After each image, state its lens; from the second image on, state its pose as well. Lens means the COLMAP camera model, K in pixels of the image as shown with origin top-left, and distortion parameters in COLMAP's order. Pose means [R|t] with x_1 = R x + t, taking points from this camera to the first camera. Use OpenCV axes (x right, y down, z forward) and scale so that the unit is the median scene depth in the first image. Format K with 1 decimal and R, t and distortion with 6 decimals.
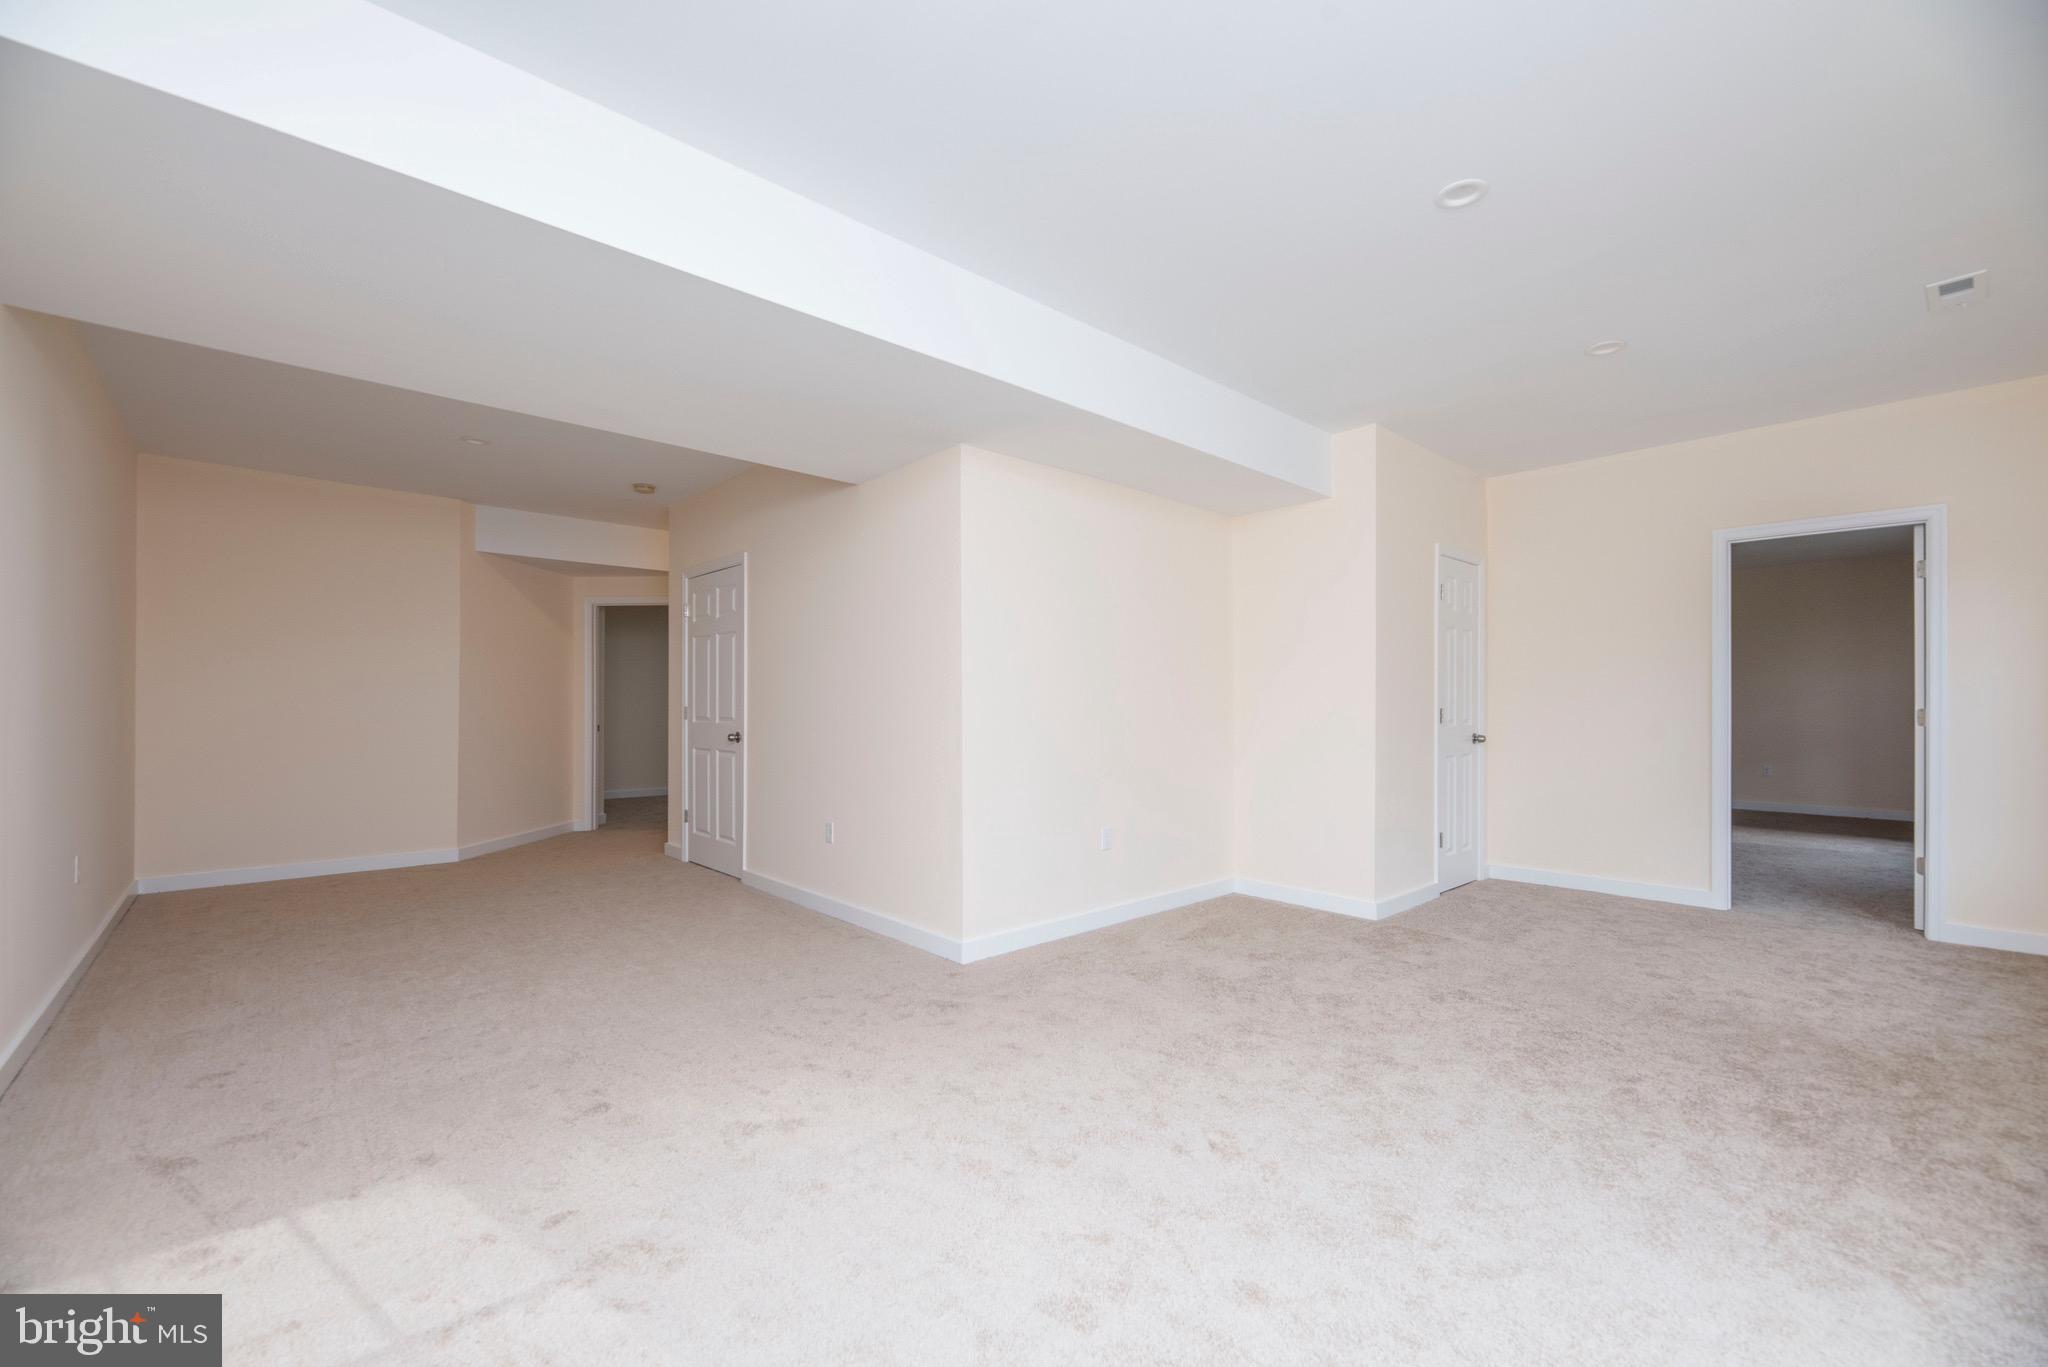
lens RADIAL K [[821.6, 0, 1022.1], [0, 821.6, 685.7], [0, 0, 1]] dist [-0.006053, -0.001440]
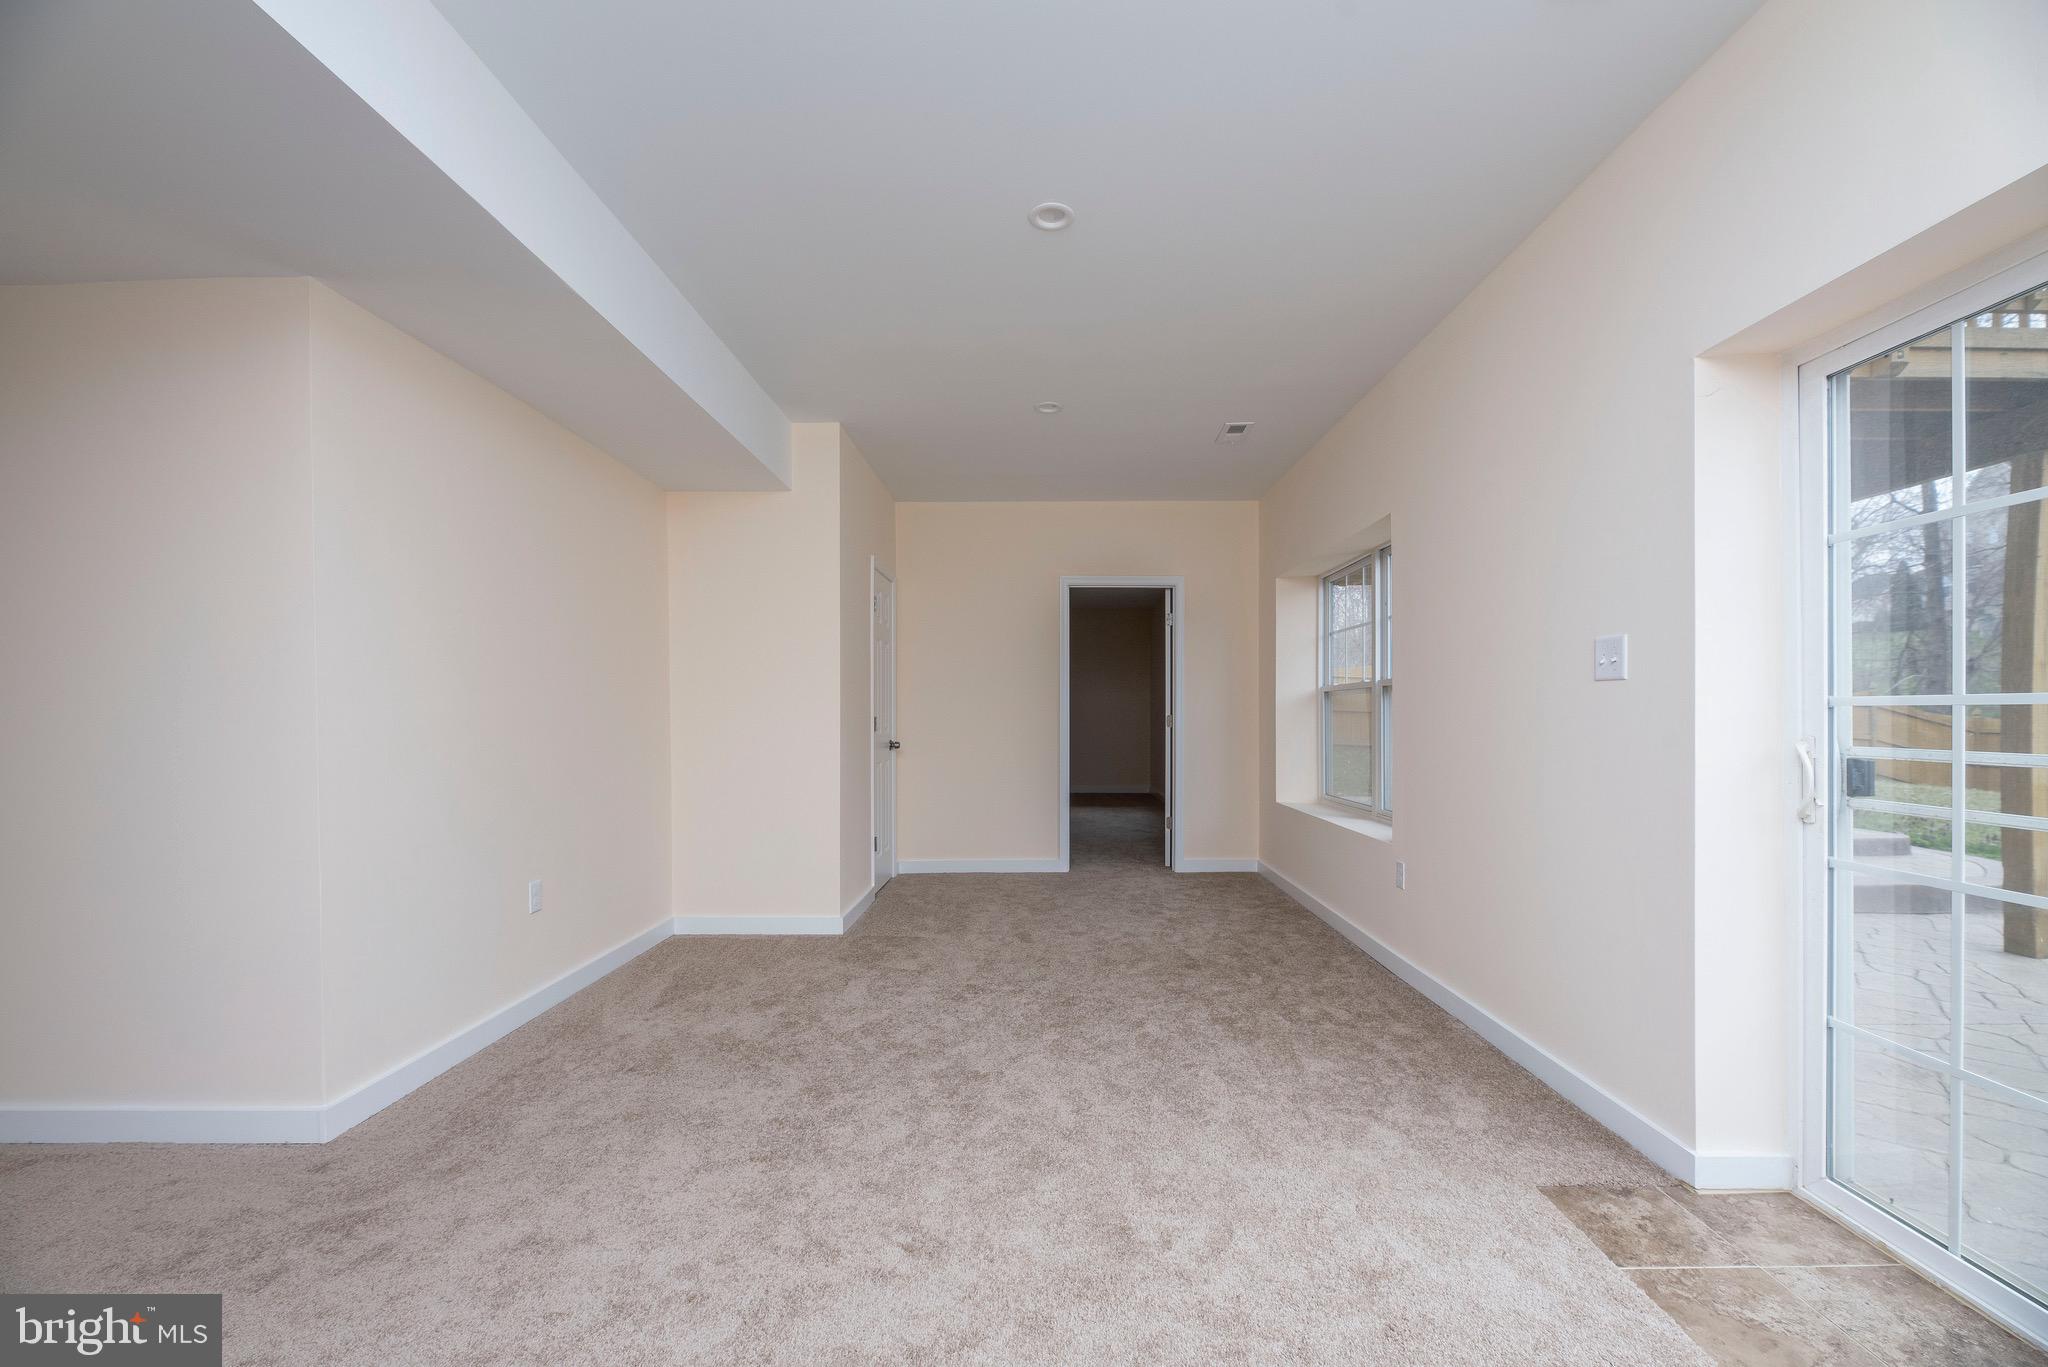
lens RADIAL K [[821.6, 0, 1010.7], [0, 821.6, 713.1], [0, 0, 1]] dist [-0.006053, -0.001440]
pose [[0.670832, -0.002936, 0.741603, -0.202203], [-0.012515, 0.999805, 0.015279, 0.006269], [-0.741503, -0.019531, 0.670665, 0.253643]]
